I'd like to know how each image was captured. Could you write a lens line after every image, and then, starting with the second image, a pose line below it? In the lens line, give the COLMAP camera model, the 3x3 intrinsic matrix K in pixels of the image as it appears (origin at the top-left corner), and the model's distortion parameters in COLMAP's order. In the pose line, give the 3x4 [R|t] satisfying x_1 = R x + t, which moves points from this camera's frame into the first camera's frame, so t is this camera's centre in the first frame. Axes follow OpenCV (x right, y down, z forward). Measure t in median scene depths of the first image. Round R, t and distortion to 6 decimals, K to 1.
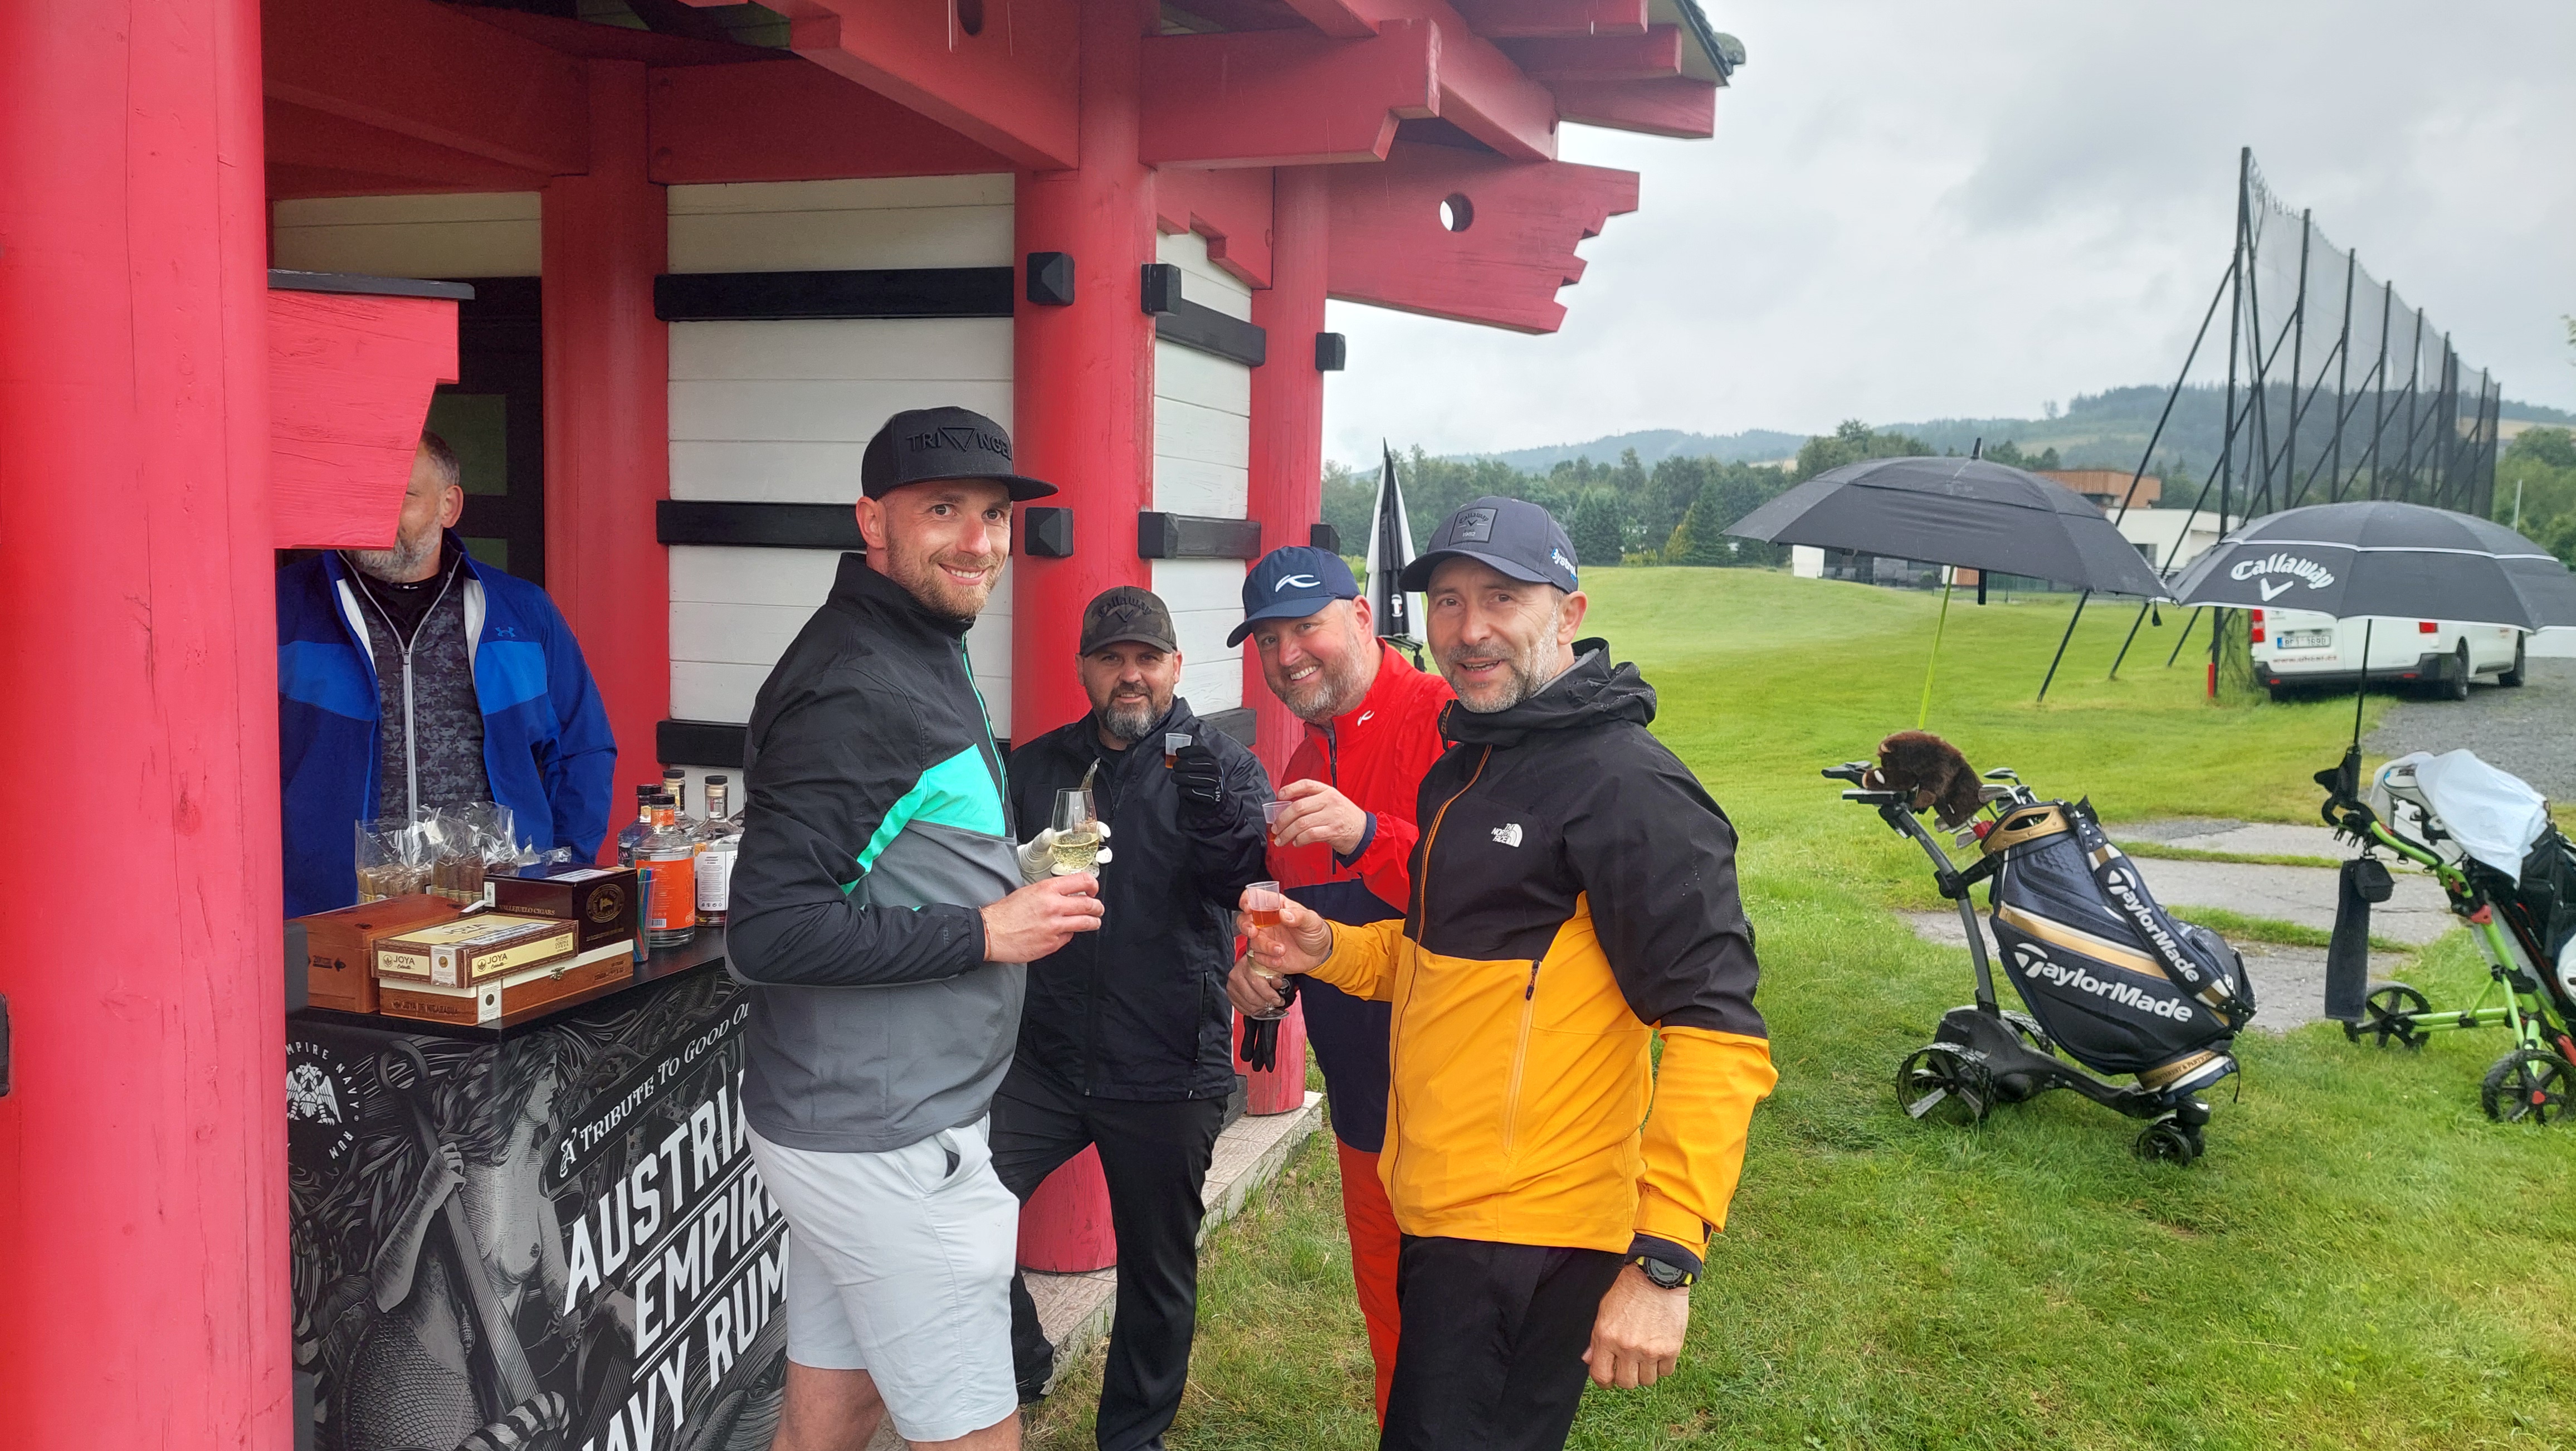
lens RADIAL K [[1855.9, 0, 1320.8], [0, 1855.9, 702.5], [0, 0, 1]] dist [0.096911, -0.137080]
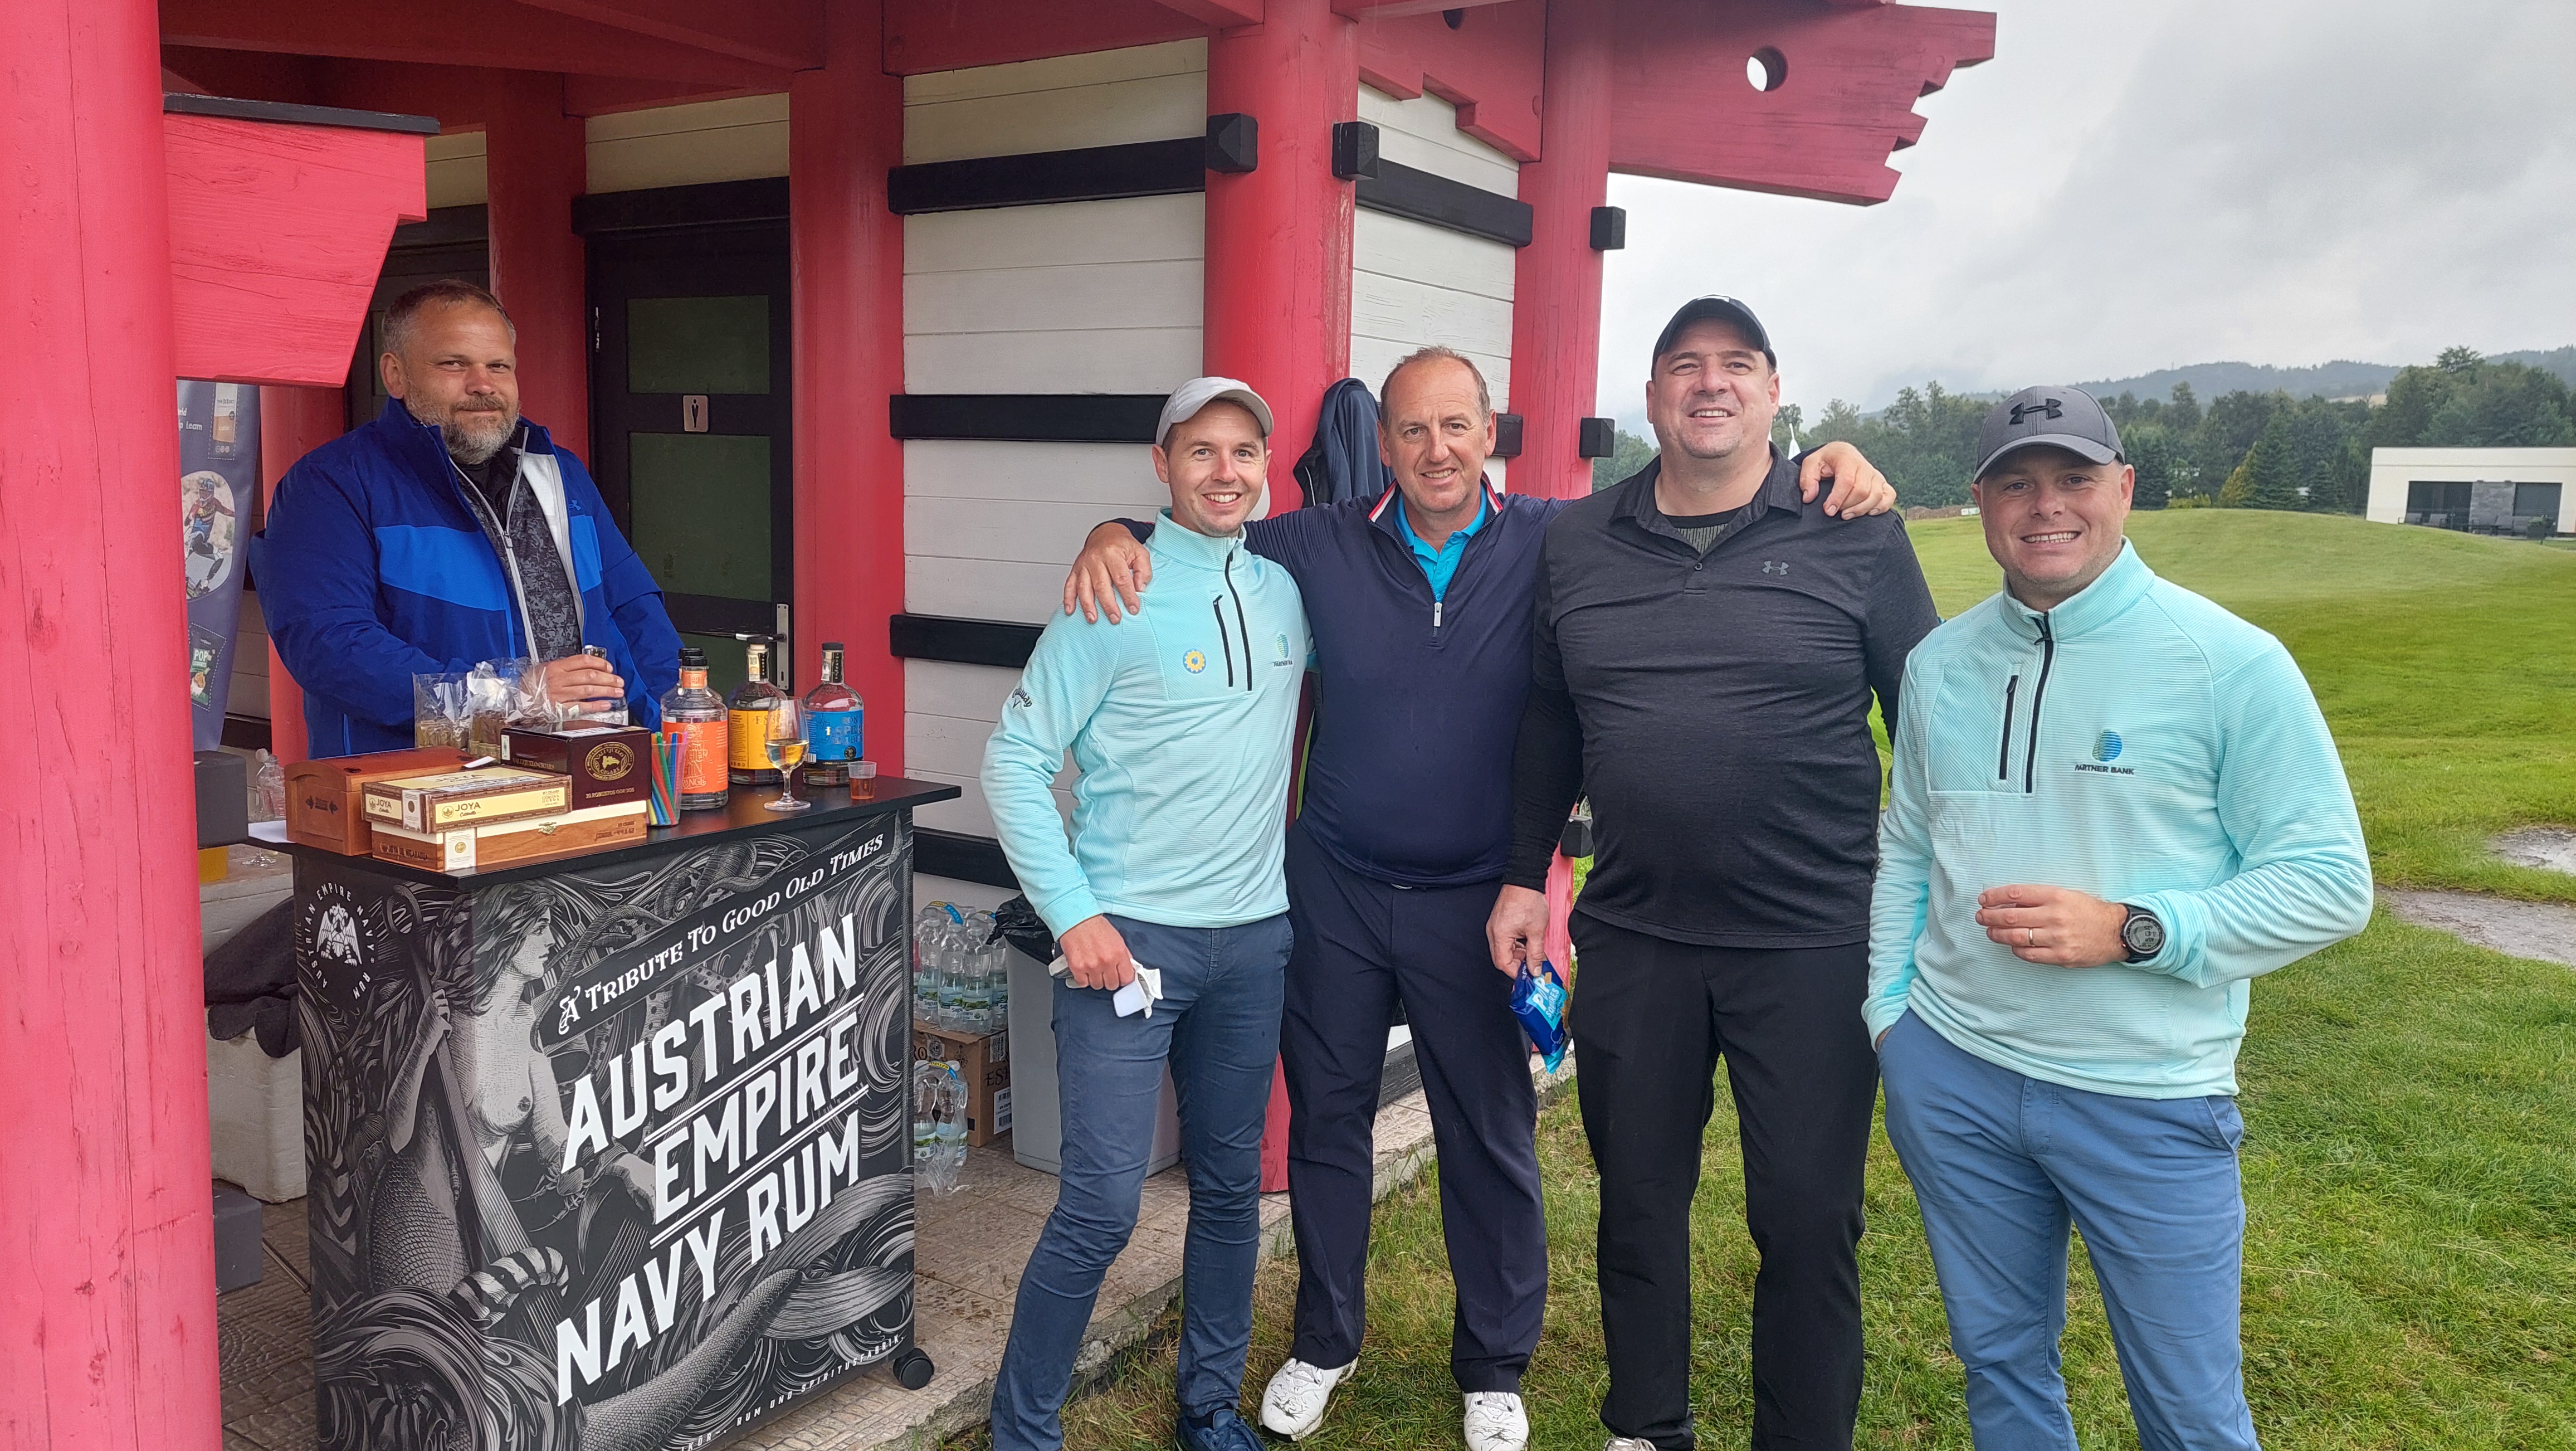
lens RADIAL K [[1855.9, 0, 1320.8], [0, 1855.9, 702.5], [0, 0, 1]] dist [0.096911, -0.137080]
pose [[0.966281, 0.028394, -0.255918, 0.217403], [-0.021139, 0.999294, 0.031056, 0.035985], [0.256619, -0.024599, 0.966200, 0.140656]]
